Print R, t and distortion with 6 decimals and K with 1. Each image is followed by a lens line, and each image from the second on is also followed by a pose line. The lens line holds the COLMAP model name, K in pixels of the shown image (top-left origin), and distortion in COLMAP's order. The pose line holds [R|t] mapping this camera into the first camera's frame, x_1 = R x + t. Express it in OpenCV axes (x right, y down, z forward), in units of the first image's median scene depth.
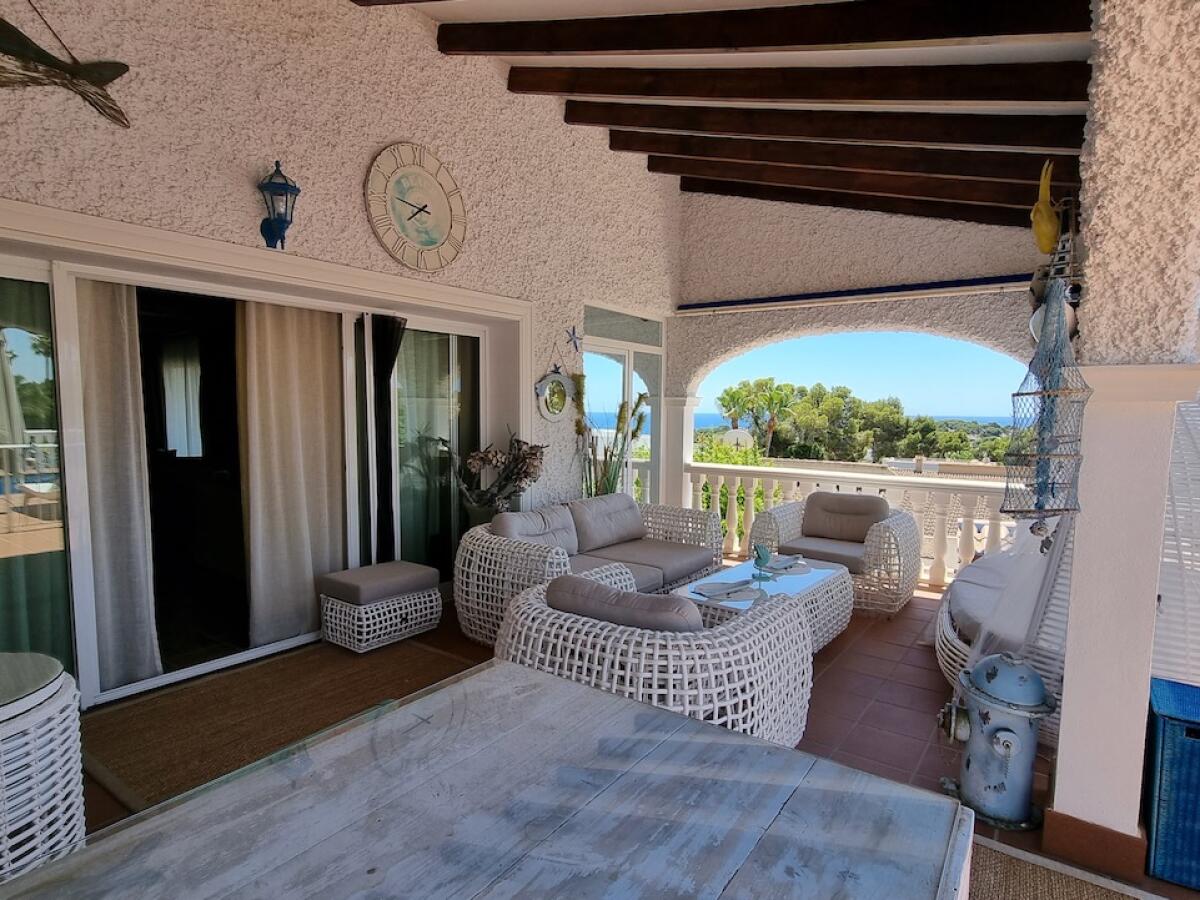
lens RADIAL K [[660.9, 0, 599.6], [0, 660.9, 467.1], [0, 0, 1]] dist [-0.001265, 0.002273]
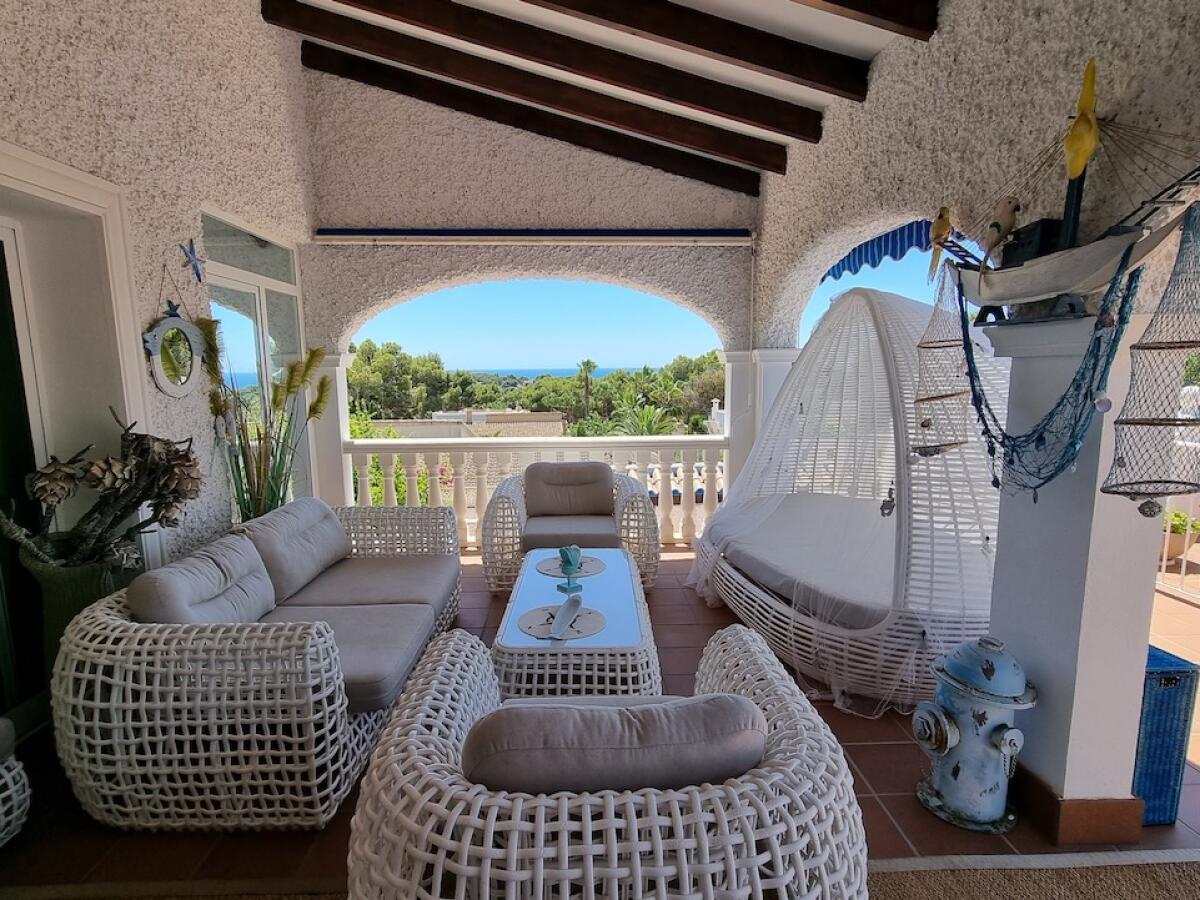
lens RADIAL K [[660.9, 0, 599.6], [0, 660.9, 467.1], [0, 0, 1]] dist [-0.001265, 0.002273]
pose [[0.785544, -0.112074, 0.608572, -0.135584], [0.072482, 0.993357, 0.089376, -0.029778], [-0.614546, -0.026098, 0.788449, 0.271222]]
